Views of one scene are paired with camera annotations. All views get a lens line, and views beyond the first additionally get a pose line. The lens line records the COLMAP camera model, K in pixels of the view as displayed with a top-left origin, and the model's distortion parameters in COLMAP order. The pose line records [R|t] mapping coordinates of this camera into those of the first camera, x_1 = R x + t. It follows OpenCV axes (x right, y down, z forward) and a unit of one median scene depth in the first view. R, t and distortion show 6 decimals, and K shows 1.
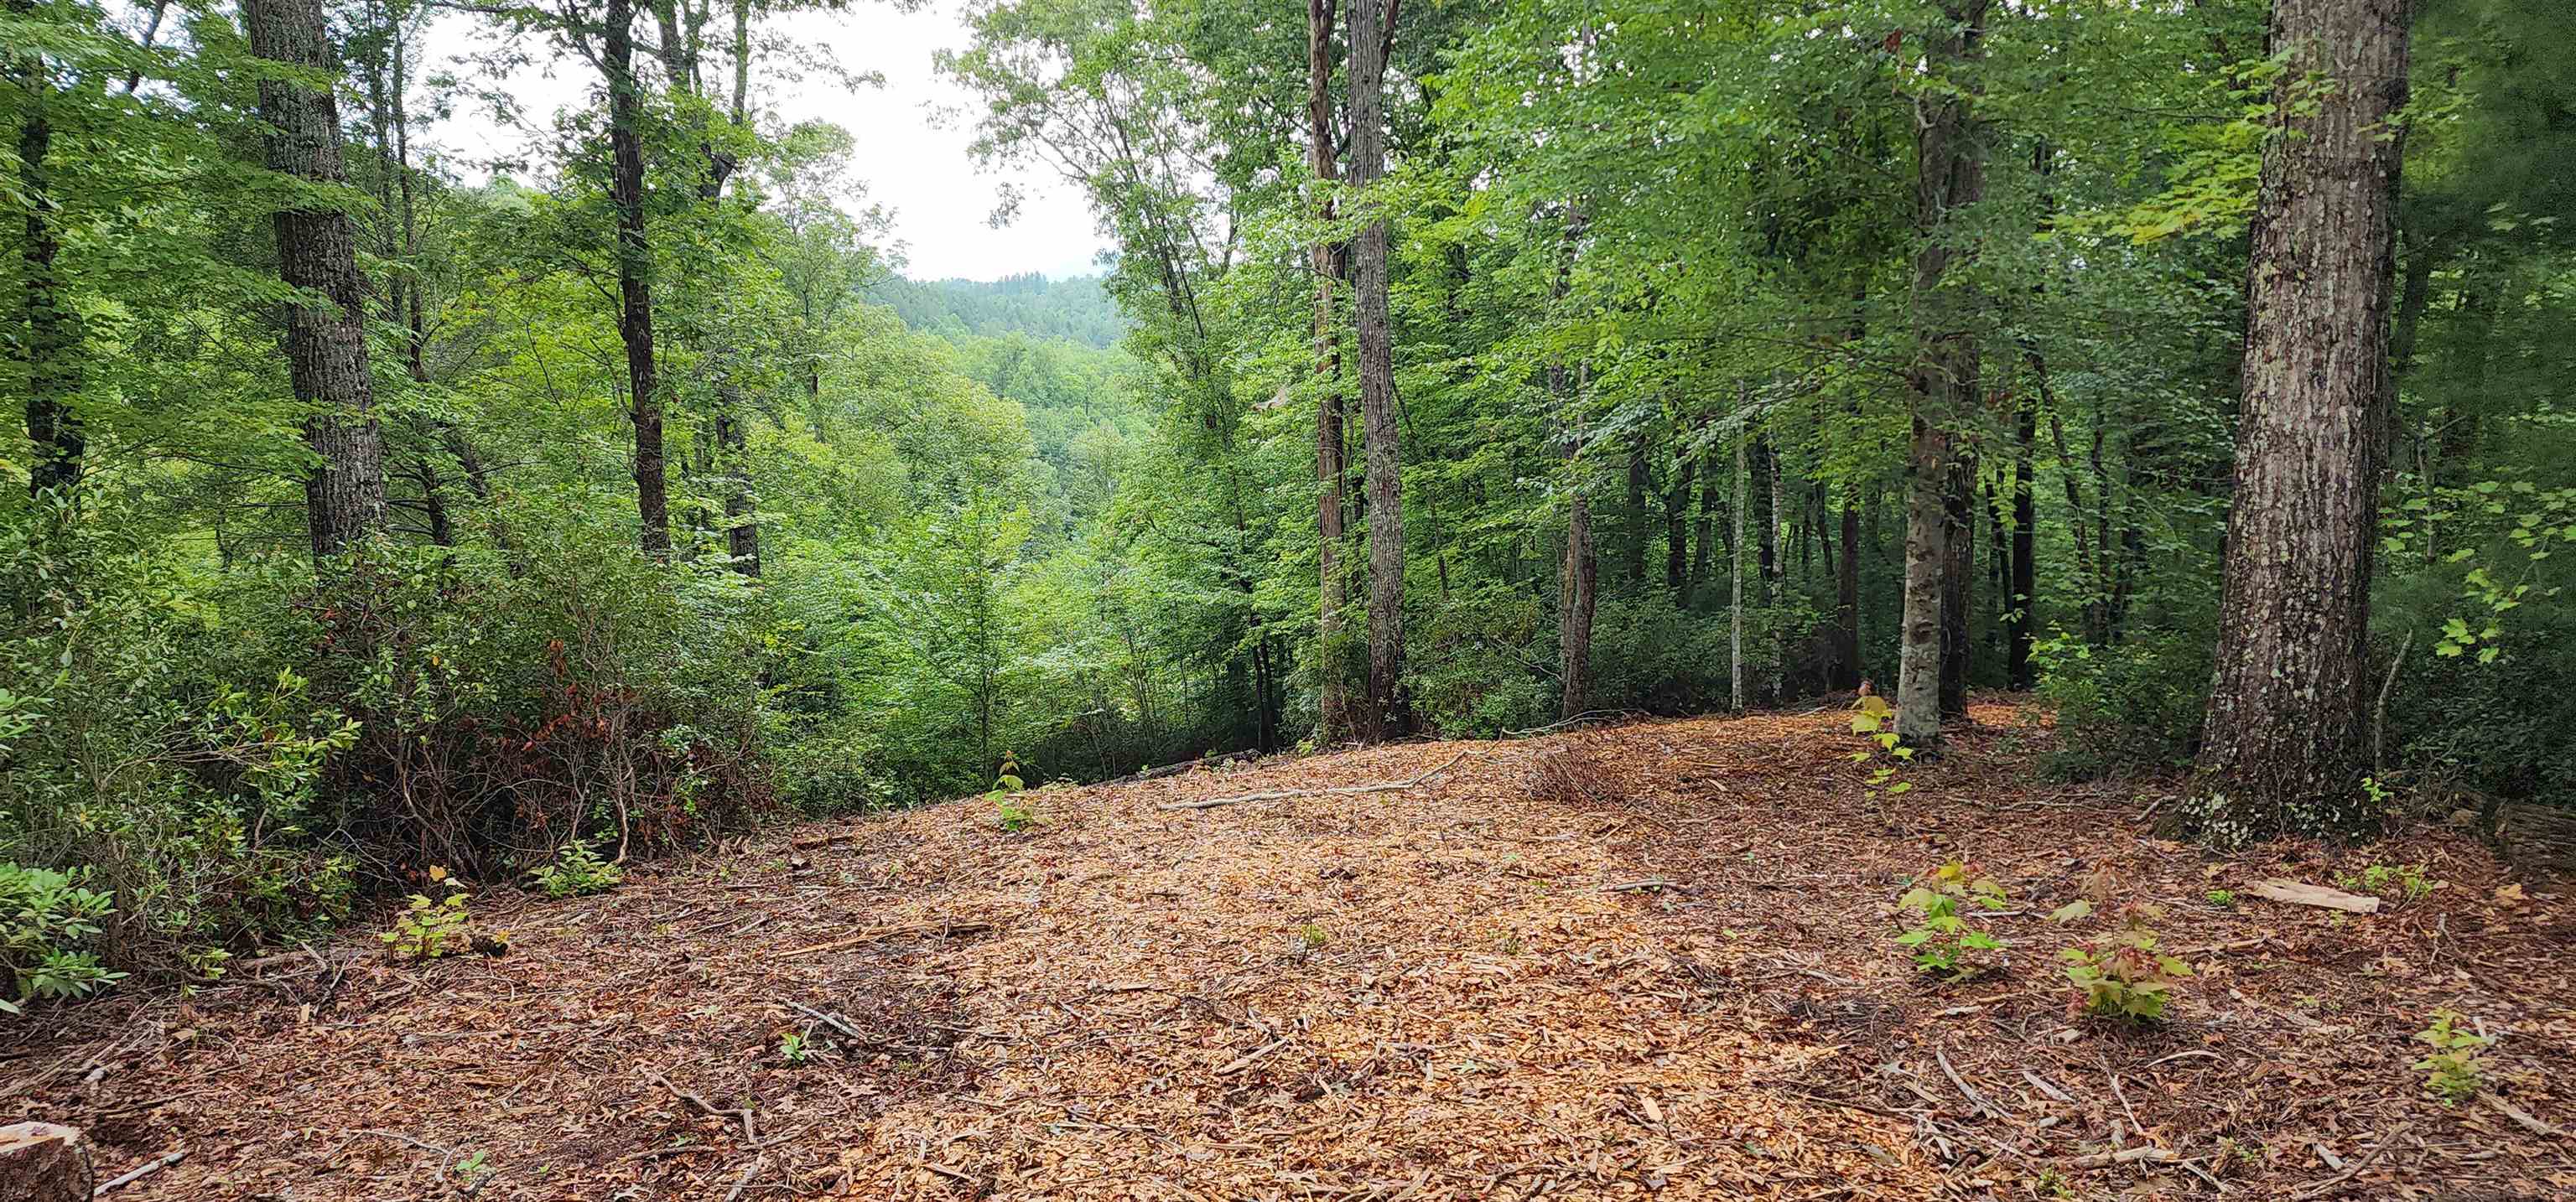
lens RADIAL K [[1722.1, 0, 1300.4], [0, 1722.1, 606.5], [0, 0, 1]] dist [0.072884, -0.016659]
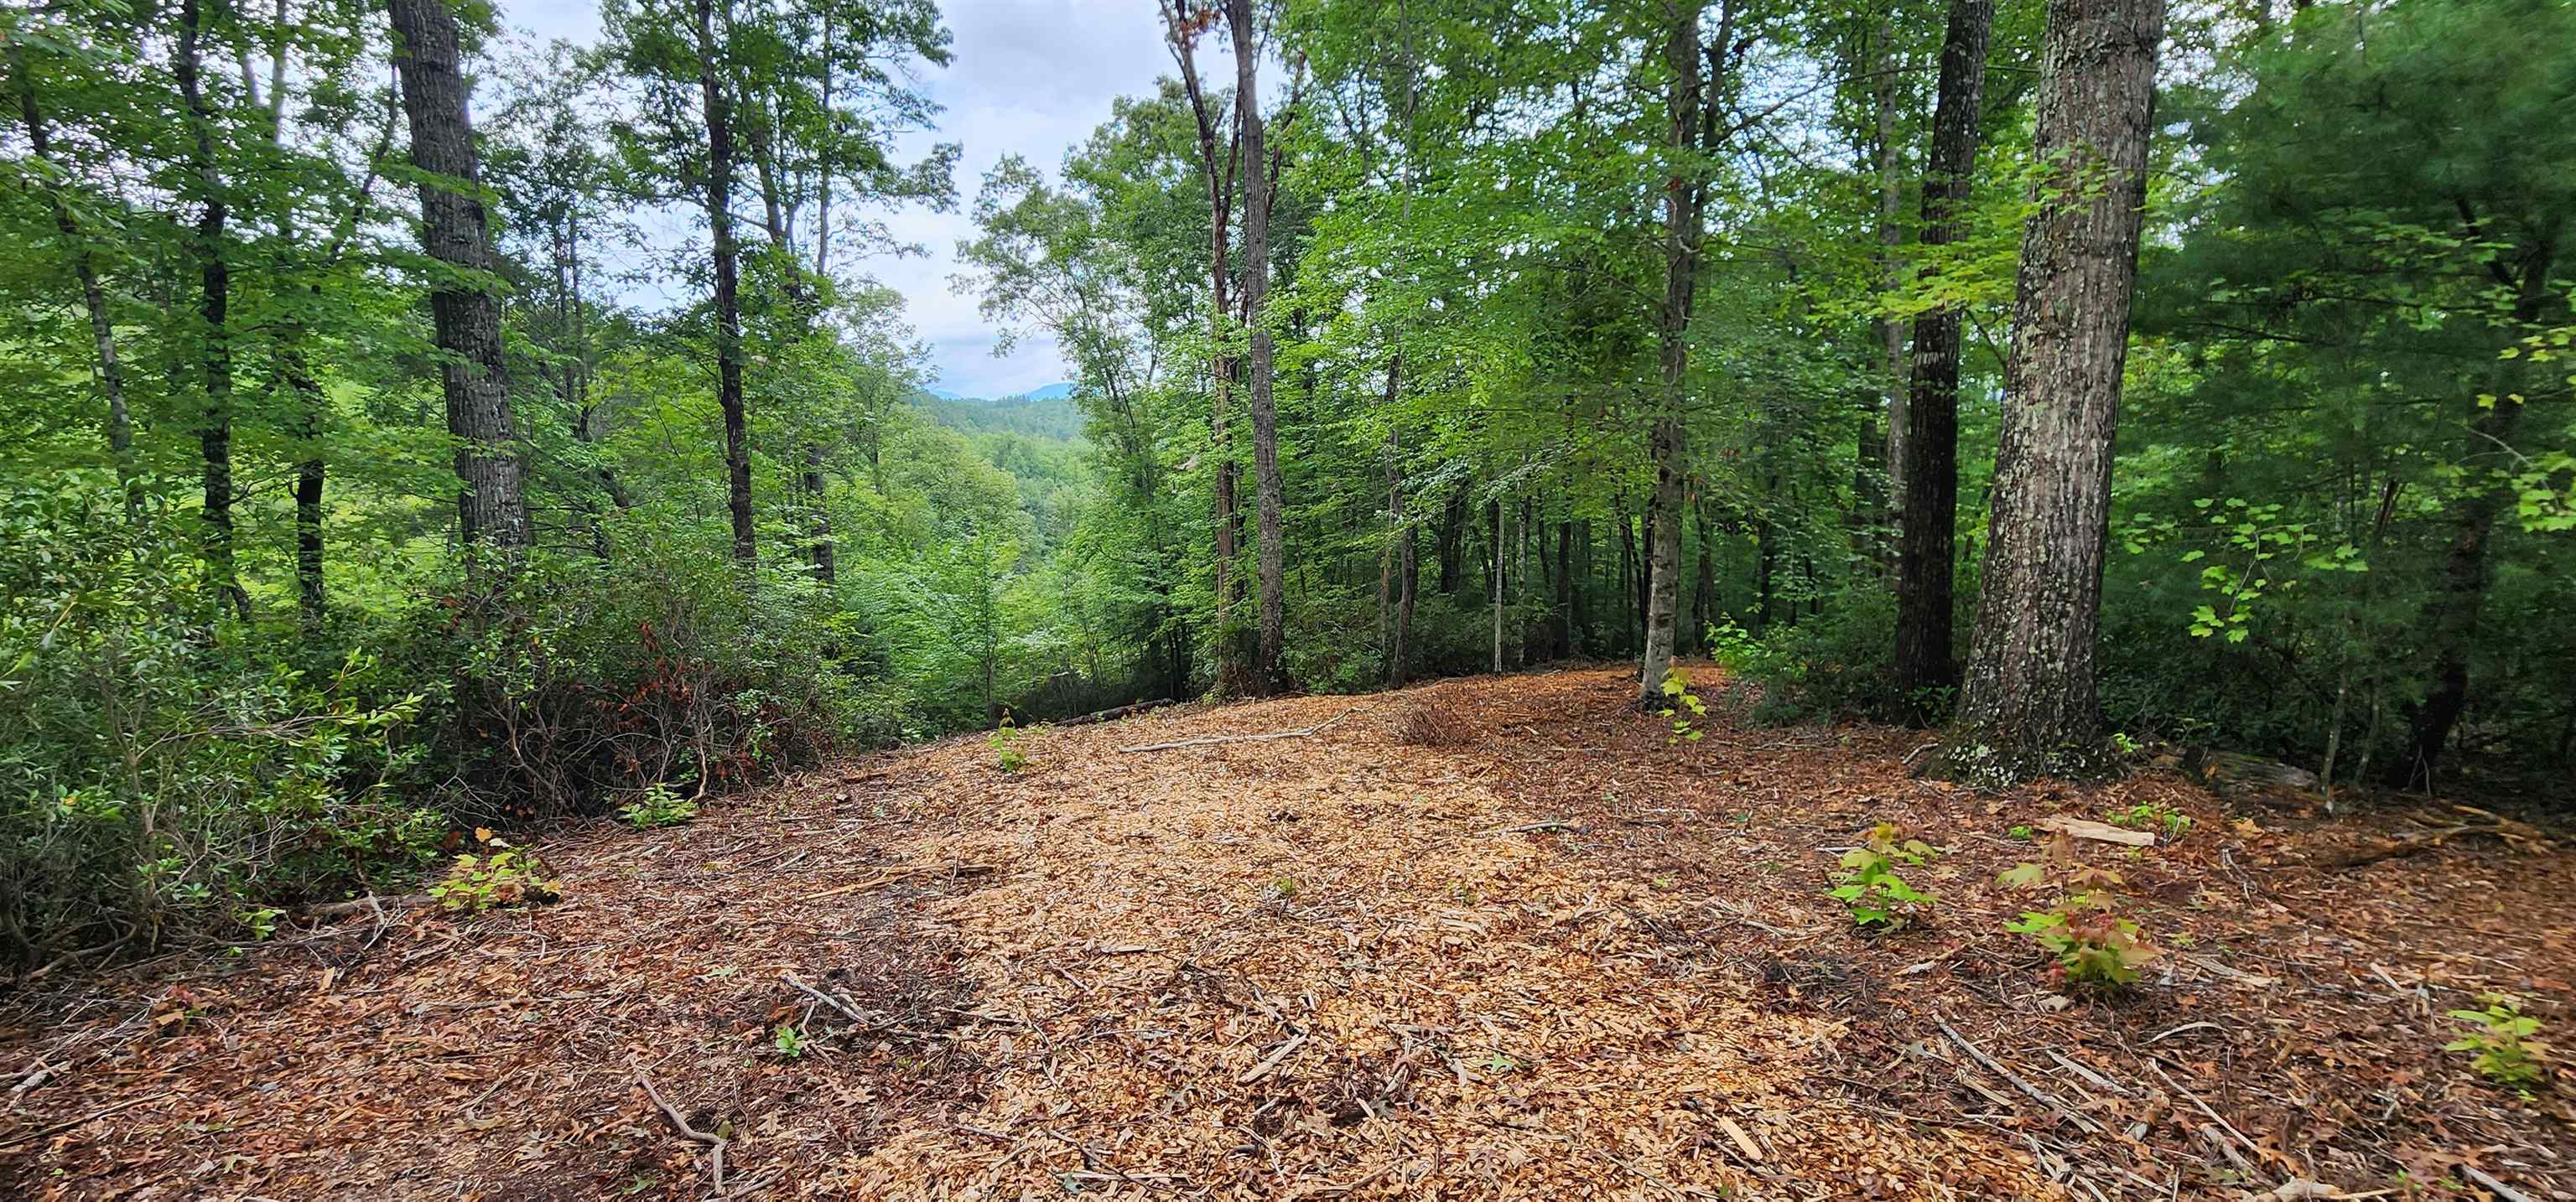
lens RADIAL K [[1063.5, 0, 1288.4], [0, 1063.5, 605.4], [0, 0, 1]] dist [0.000249, 0.000886]
pose [[0.995580, 0.002447, 0.093884, -0.041701], [-0.002400, 0.999997, -0.000611, 0.005945], [-0.093885, 0.000383, 0.995583, 0.229964]]
